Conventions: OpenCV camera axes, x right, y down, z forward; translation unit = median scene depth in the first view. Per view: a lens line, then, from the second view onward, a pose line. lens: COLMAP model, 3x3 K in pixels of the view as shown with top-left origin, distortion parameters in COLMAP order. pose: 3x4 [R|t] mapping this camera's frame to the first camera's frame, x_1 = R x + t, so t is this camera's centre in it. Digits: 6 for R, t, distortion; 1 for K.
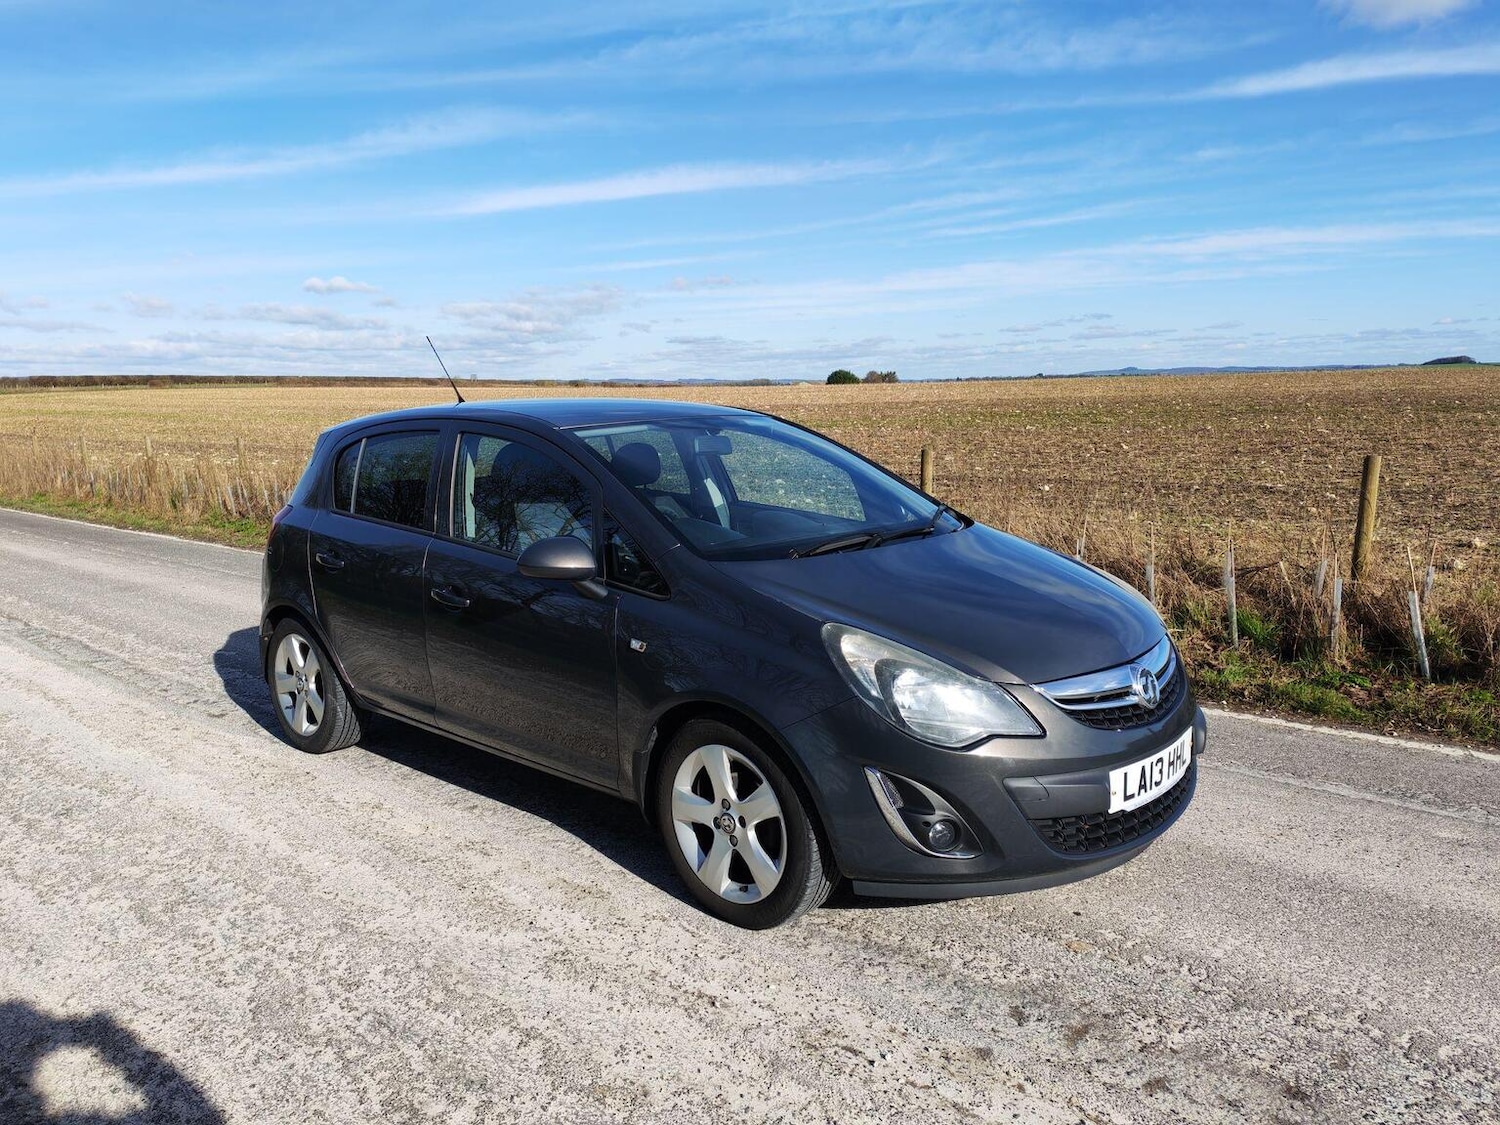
lens RADIAL K [[1131.1, 0, 749.9], [0, 1131.1, 559.3], [0, 0, 1]] dist [0.088785, -0.110403]
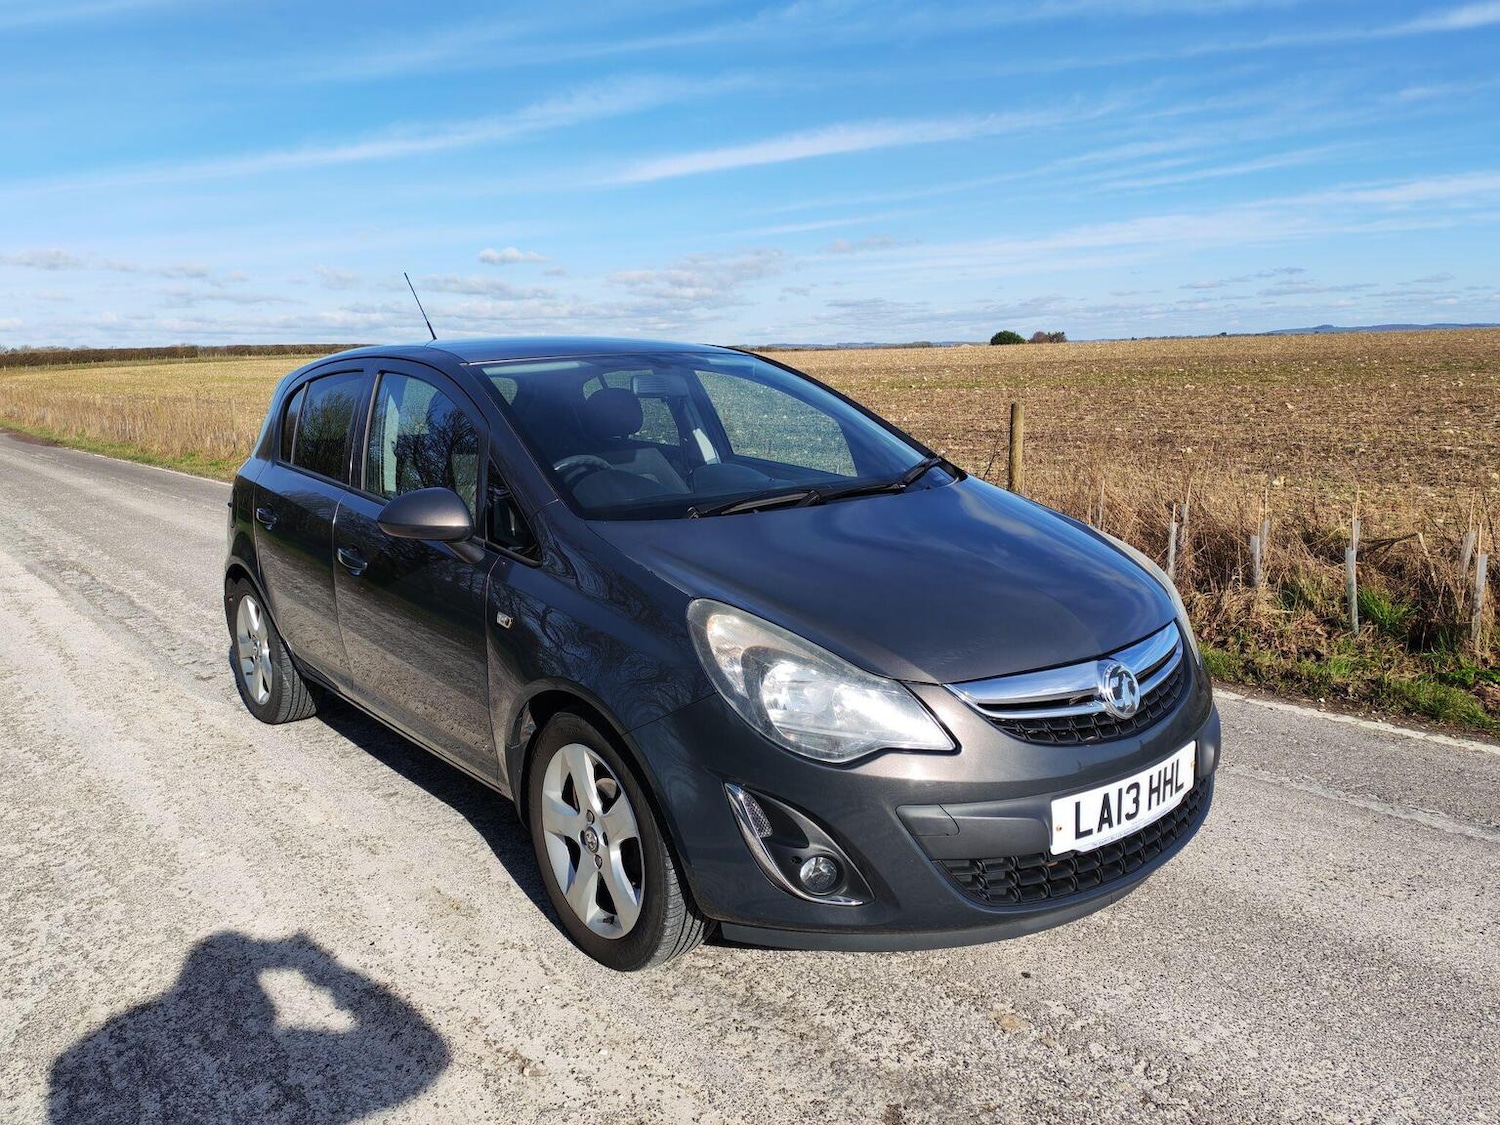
lens RADIAL K [[1131.1, 0, 749.9], [0, 1131.1, 559.3], [0, 0, 1]] dist [0.088785, -0.110403]
pose [[0.990351, 0.016762, -0.137563, 0.205323], [-0.012613, 0.999440, 0.030979, 0.003210], [0.138005, -0.028945, 0.990008, 0.209475]]
